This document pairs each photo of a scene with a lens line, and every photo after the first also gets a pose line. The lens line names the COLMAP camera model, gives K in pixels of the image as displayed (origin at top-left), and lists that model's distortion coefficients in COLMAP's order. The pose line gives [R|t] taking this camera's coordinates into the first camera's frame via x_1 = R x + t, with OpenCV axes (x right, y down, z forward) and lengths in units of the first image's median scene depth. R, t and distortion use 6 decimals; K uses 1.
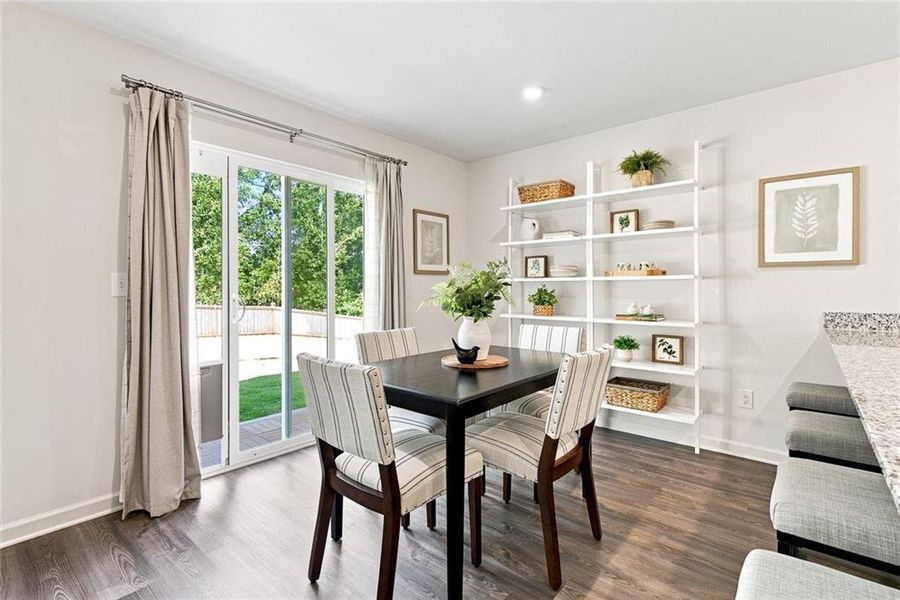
lens RADIAL K [[419.5, 0, 450.4], [0, 419.5, 287.6], [0, 0, 1]] dist [0.001694, 0.000264]
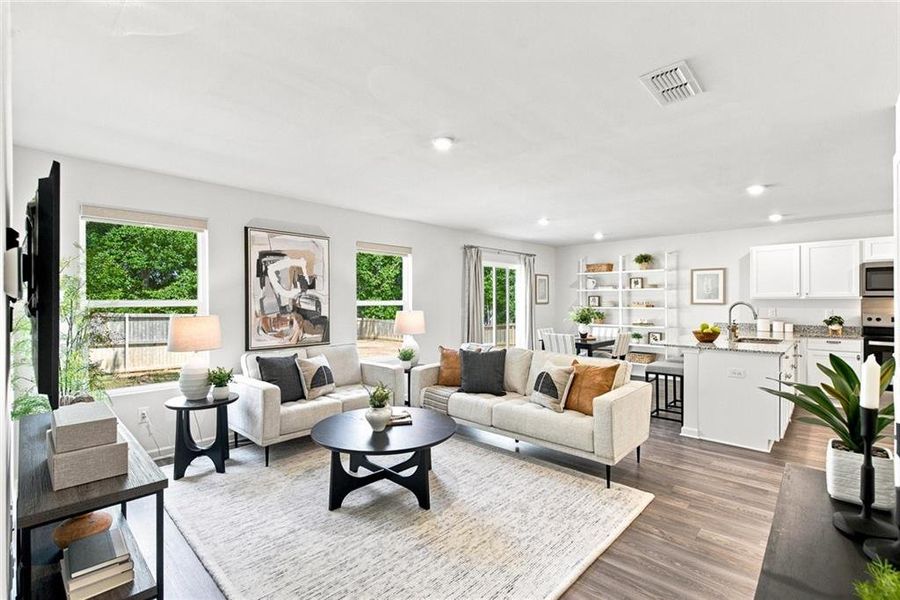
lens RADIAL K [[411.0, 0, 446.5], [0, 411.0, 300.3], [0, 0, 1]] dist [0.002209, 0.000353]
pose [[0.999004, 0.000208, -0.044622, -0.599997], [-0.000136, 0.999999, 0.001623, -0.076573], [0.044622, -0.001615, 0.999003, -1.487628]]
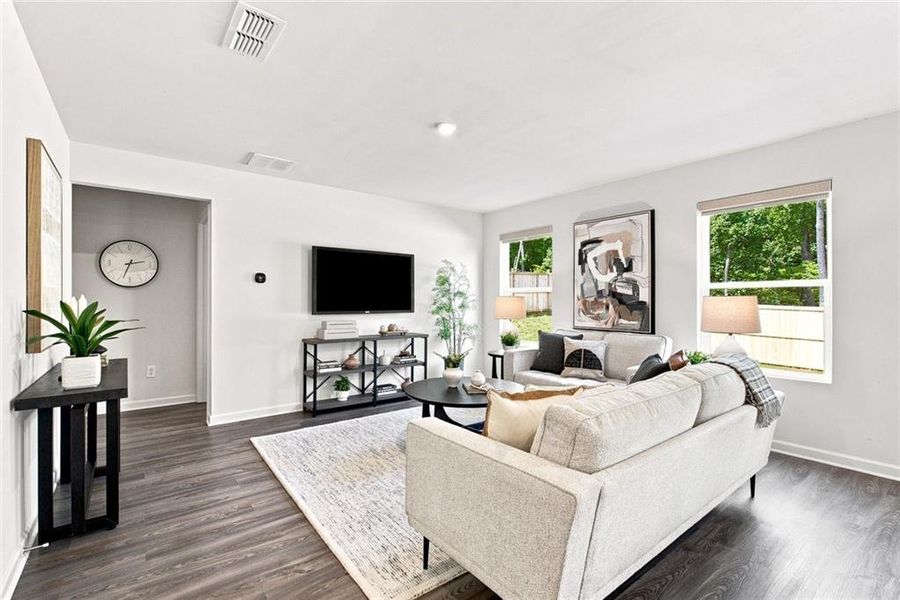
lens RADIAL K [[411.0, 0, 446.5], [0, 411.0, 300.3], [0, 0, 1]] dist [0.002209, 0.000353]
pose [[-0.208626, -0.000272, -0.977995, 0.406148], [0.000731, 1.000000, -0.000434, -0.013411], [0.977995, -0.000805, -0.208626, -0.233903]]
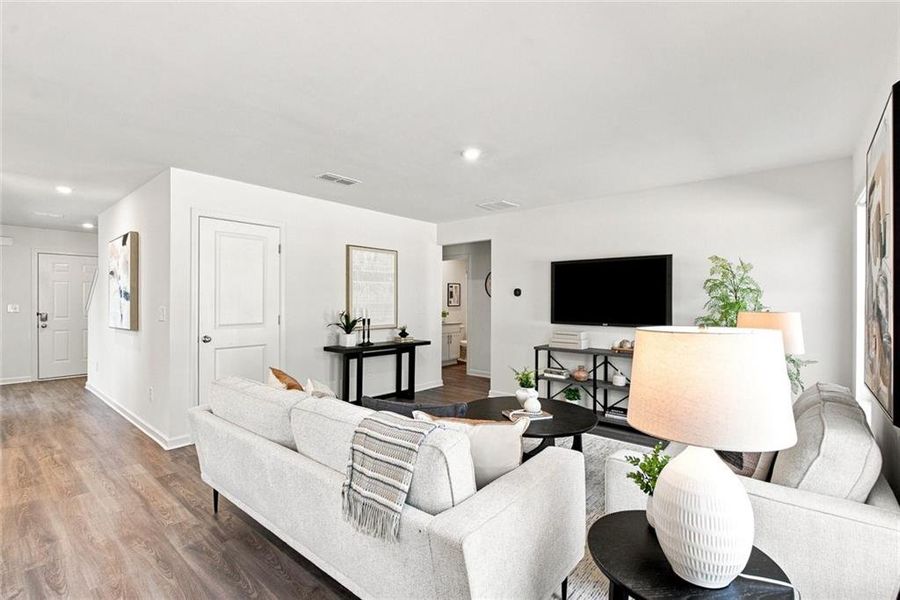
lens RADIAL K [[411.0, 0, 446.5], [0, 411.0, 300.3], [0, 0, 1]] dist [0.002209, 0.000353]
pose [[-0.999901, -0.001998, 0.013959, -0.561546], [-0.002036, 0.999994, -0.002761, -0.051917], [-0.013954, -0.002789, -0.999899, 0.631737]]
